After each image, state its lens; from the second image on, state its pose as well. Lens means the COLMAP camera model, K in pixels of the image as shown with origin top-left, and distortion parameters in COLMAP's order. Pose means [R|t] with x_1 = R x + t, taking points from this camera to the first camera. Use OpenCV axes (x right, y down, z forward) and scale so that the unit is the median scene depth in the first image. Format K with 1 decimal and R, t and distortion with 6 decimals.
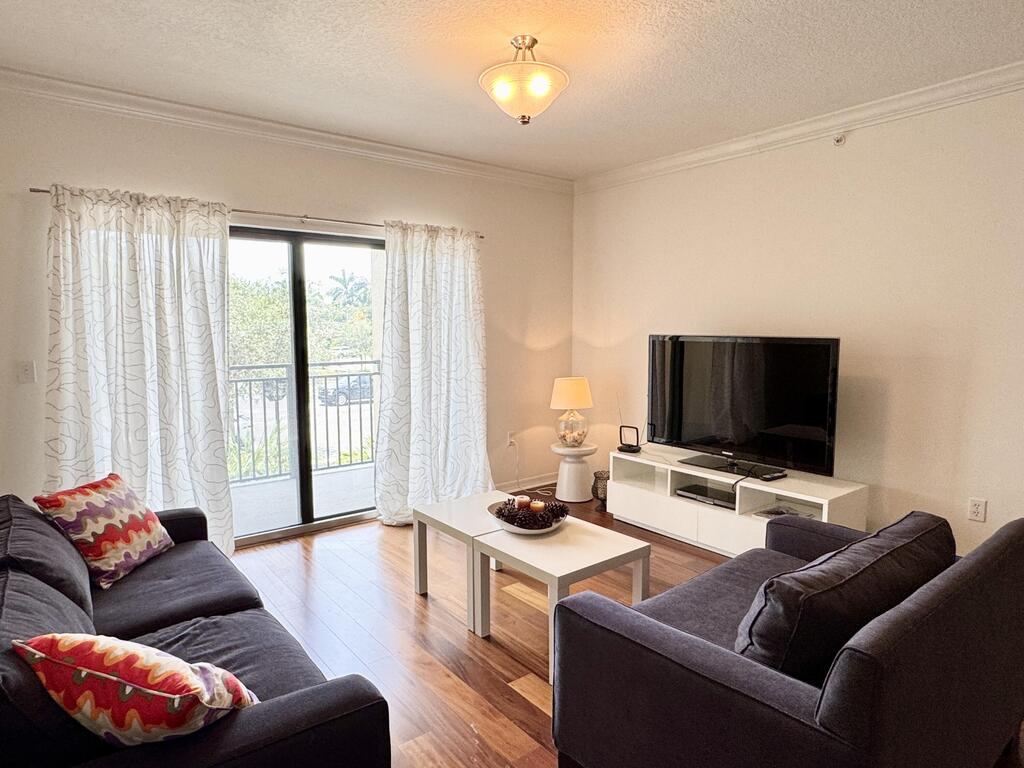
lens RADIAL K [[607.0, 0, 508.3], [0, 607.0, 384.5], [0, 0, 1]] dist [-0.002238, -0.000429]
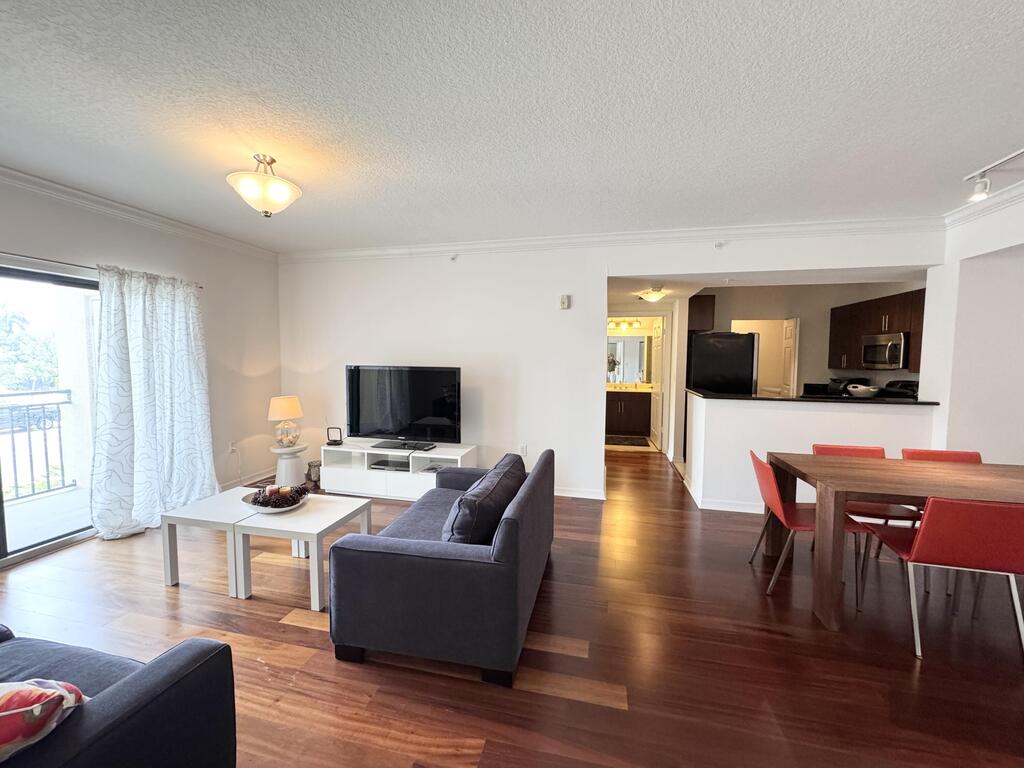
lens RADIAL K [[406.7, 0, 508.7], [0, 406.7, 383.6], [0, 0, 1]] dist [-0.004061, -0.000184]
pose [[0.779565, -0.034203, 0.625387, -0.106353], [0.052349, 0.998572, -0.010642, -0.006309], [-0.624130, 0.041034, 0.780243, -0.045759]]
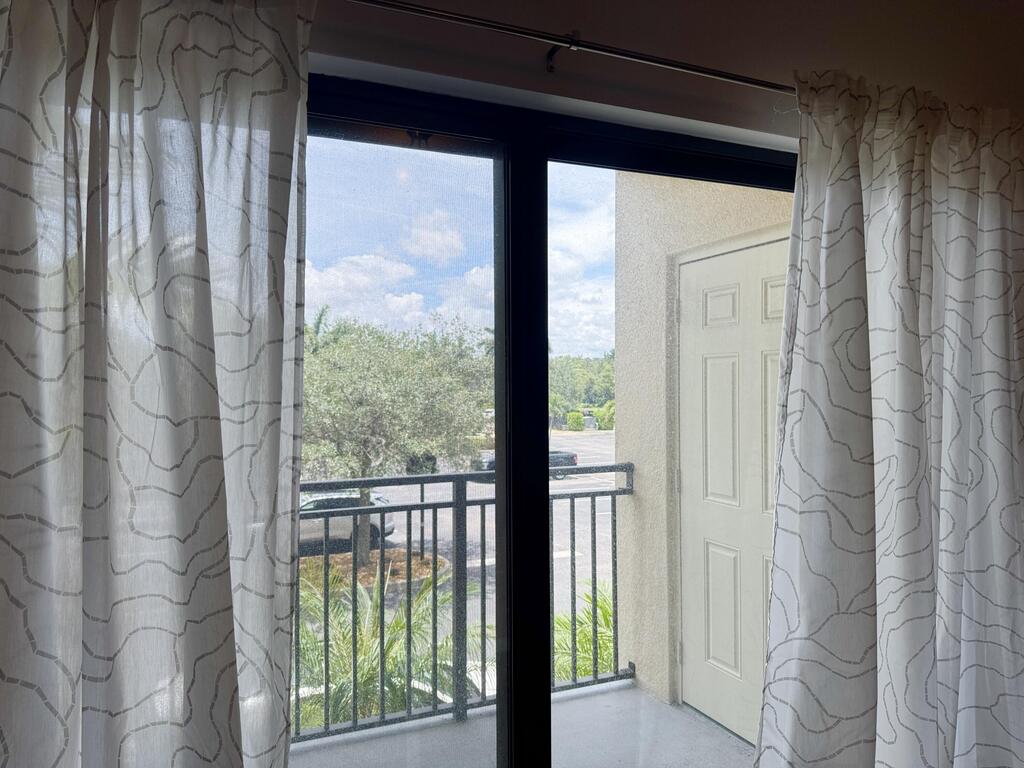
lens RADIAL K [[714.6, 0, 516.7], [0, 714.6, 381.4], [0, 0, 1]] dist [0.030852, -0.028024]
pose [[0.972968, -0.002263, -0.230927, -0.312923], [-0.020805, 0.995027, -0.097408, -0.090290], [0.230000, 0.099579, 0.968083, 0.764602]]
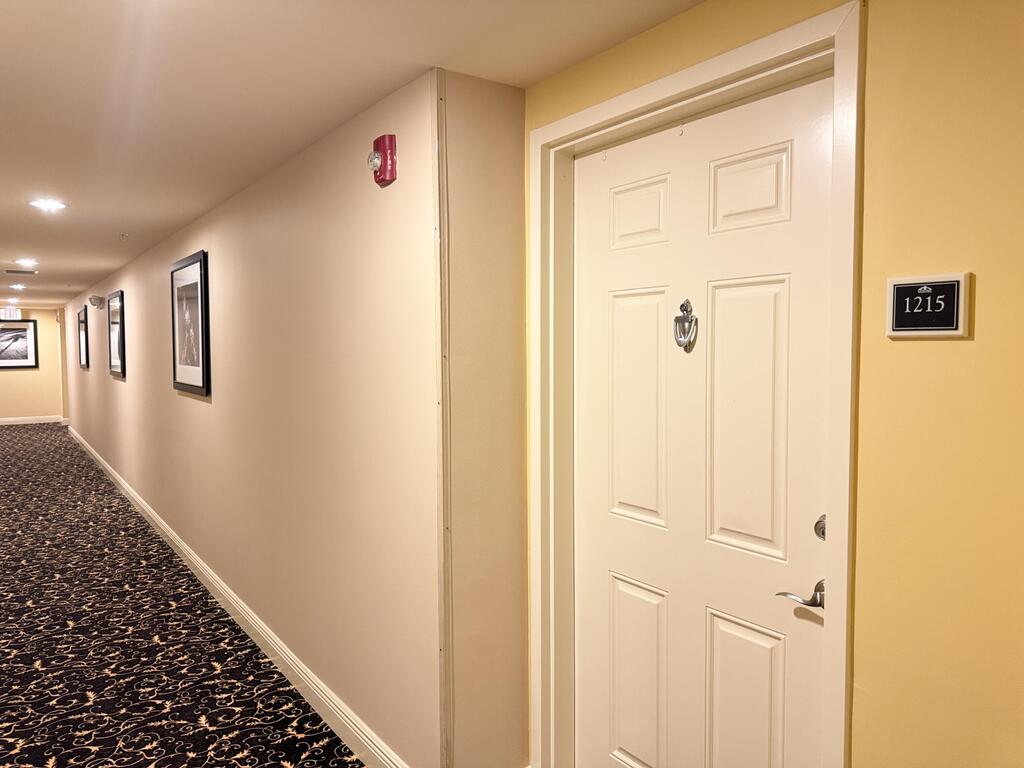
lens RADIAL K [[714.6, 0, 512.1], [0, 714.6, 382.0], [0, 0, 1]] dist [0.030852, -0.028024]
pose [[0.999402, -0.005575, -0.034124, -0.371087], [0.004418, 0.999416, -0.033884, -0.113695], [0.034293, 0.033713, 0.998843, 1.011138]]
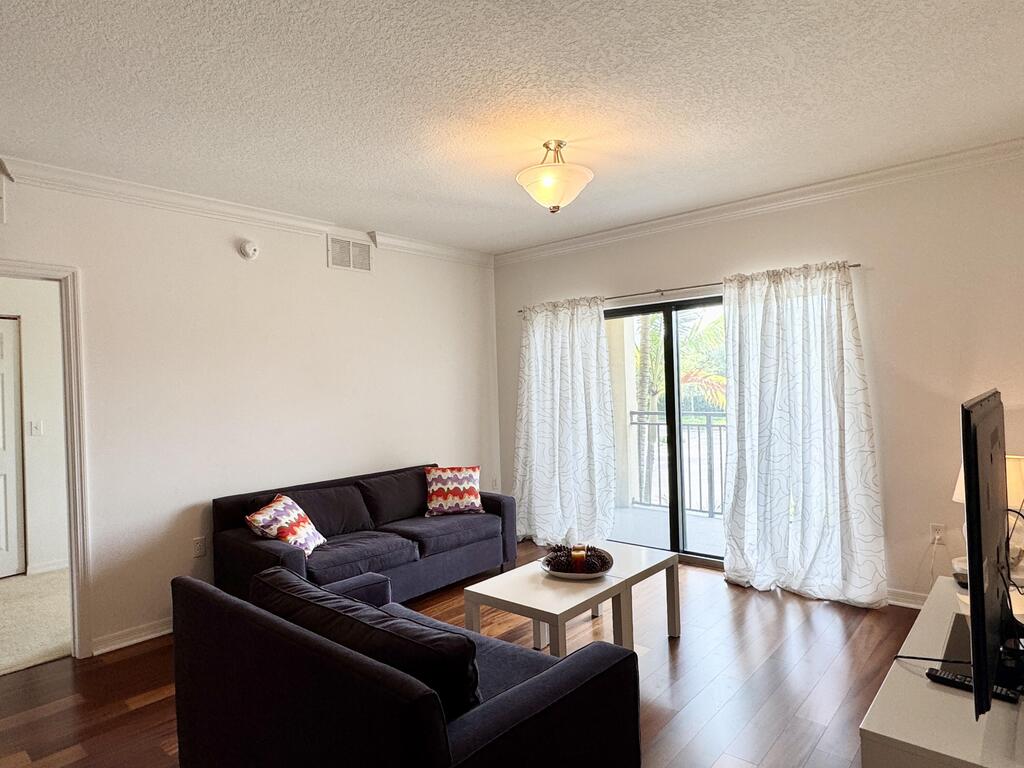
lens RADIAL K [[607.0, 0, 508.4], [0, 607.0, 382.6], [0, 0, 1]] dist [-0.002238, -0.000429]
pose [[0.188092, -0.004850, -0.982140, 0.893396], [-0.065635, 0.997690, -0.017497, -0.060940], [0.979956, 0.067754, 0.187339, 0.555333]]
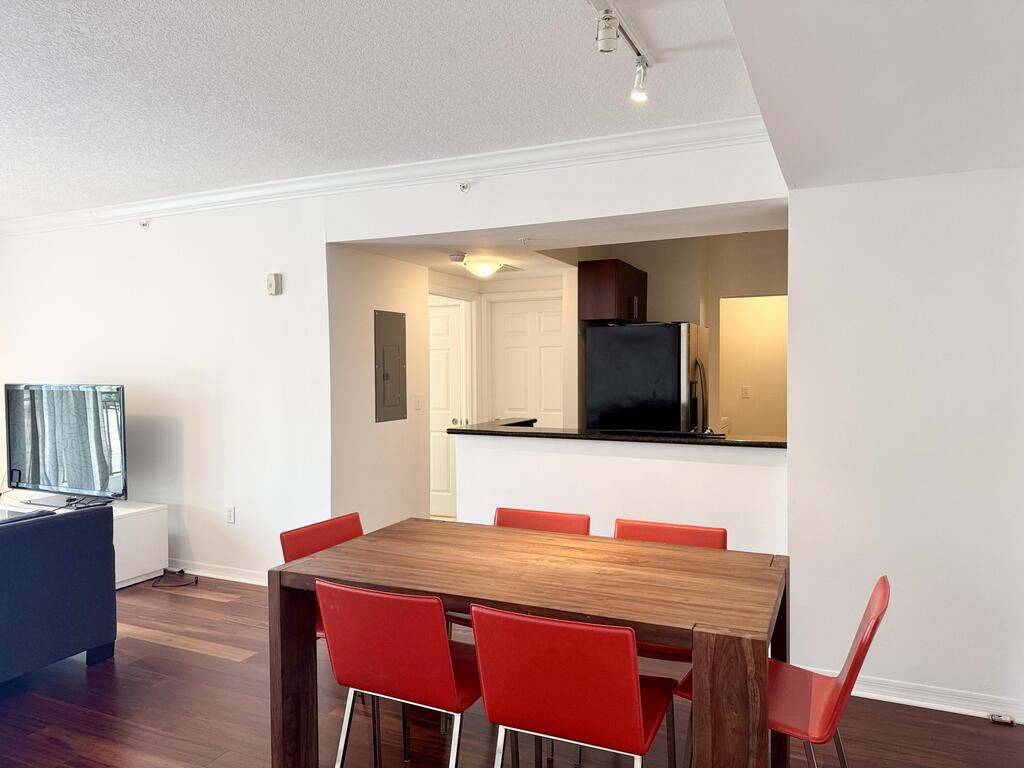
lens RADIAL K [[714.6, 0, 508.0], [0, 714.6, 386.6], [0, 0, 1]] dist [0.030852, -0.028024]
pose [[0.886654, -0.015046, 0.462189, 0.540153], [0.047759, 0.997105, -0.059160, 0.046679], [-0.459961, 0.074529, 0.884806, -0.626126]]
